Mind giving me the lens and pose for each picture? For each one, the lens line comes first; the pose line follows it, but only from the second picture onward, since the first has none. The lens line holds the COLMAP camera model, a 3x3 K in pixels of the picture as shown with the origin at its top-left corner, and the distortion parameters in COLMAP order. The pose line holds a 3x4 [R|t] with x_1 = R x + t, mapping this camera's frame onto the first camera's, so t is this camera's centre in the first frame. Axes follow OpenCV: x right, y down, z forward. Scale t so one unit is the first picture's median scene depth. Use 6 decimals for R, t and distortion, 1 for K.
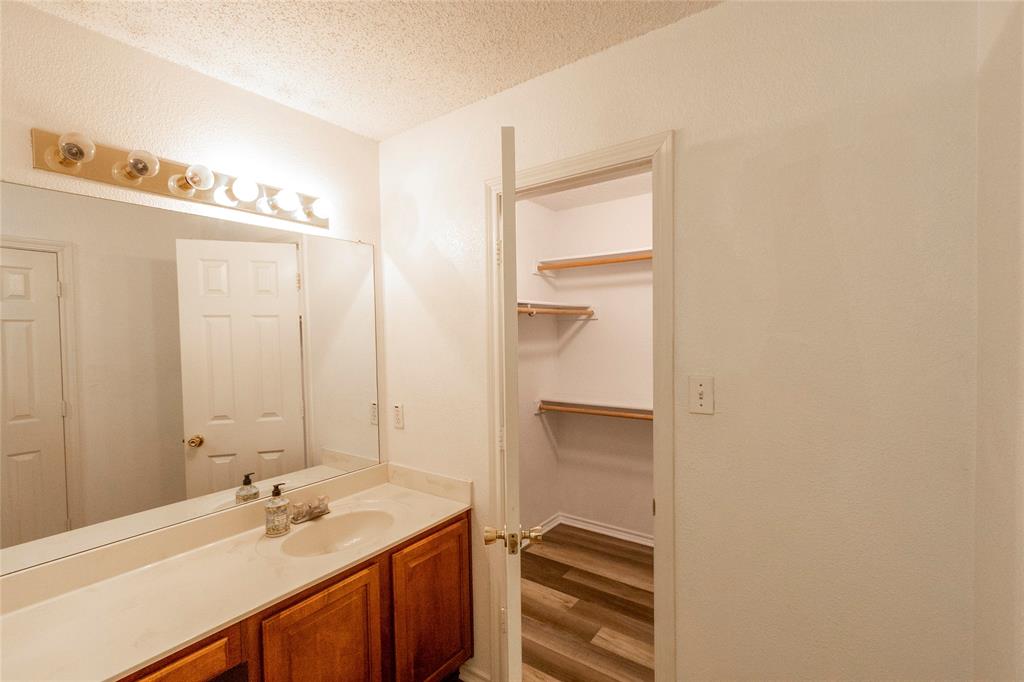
lens RADIAL K [[458.7, 0, 508.0], [0, 458.7, 342.7], [0, 0, 1]] dist [-0.000110, 0.000166]
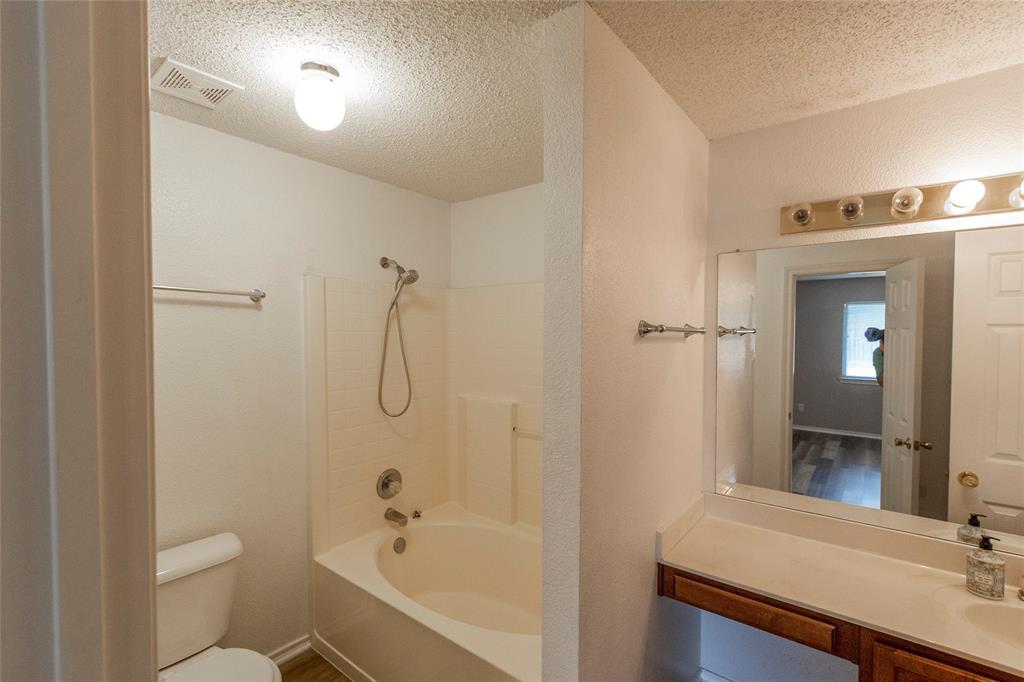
lens RADIAL K [[458.7, 0, 508.2], [0, 458.7, 340.3], [0, 0, 1]] dist [-0.000110, 0.000166]
pose [[-0.023949, 0.032610, -0.999181, 0.355400], [-0.030981, 0.998964, 0.033345, -0.050946], [0.999233, 0.031755, -0.022914, 0.139107]]
